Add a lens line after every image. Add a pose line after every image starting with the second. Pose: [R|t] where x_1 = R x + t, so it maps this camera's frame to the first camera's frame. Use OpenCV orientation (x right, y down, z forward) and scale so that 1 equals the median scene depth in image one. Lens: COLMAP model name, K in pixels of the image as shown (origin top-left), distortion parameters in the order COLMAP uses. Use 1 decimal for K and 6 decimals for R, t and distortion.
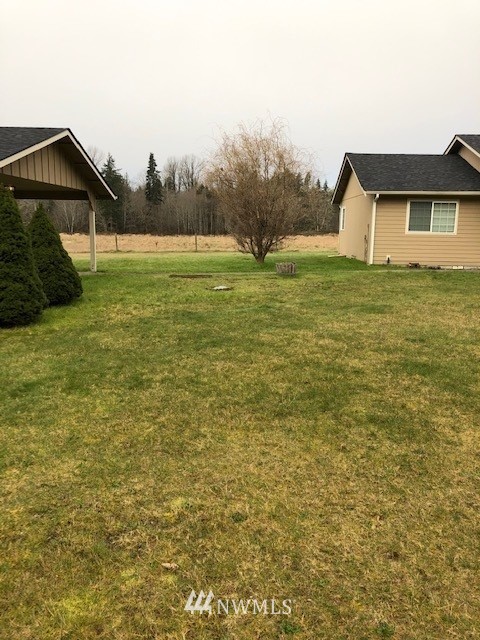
lens RADIAL K [[515.9, 0, 242.7], [0, 515.9, 317.2], [0, 0, 1]] dist [0.012293, -0.005645]
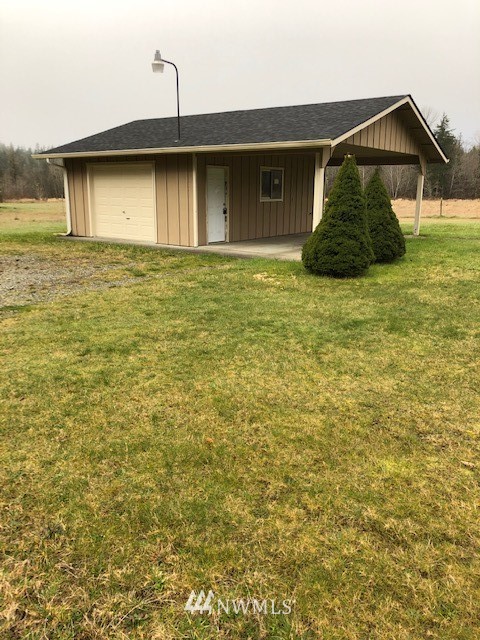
lens RADIAL K [[515.9, 0, 242.7], [0, 515.9, 317.2], [0, 0, 1]] dist [0.012293, -0.005645]
pose [[0.829102, 0.128589, -0.544109, 0.018876], [-0.093432, 0.991373, 0.091921, 0.032113], [0.551235, -0.025374, 0.833964, -0.148994]]
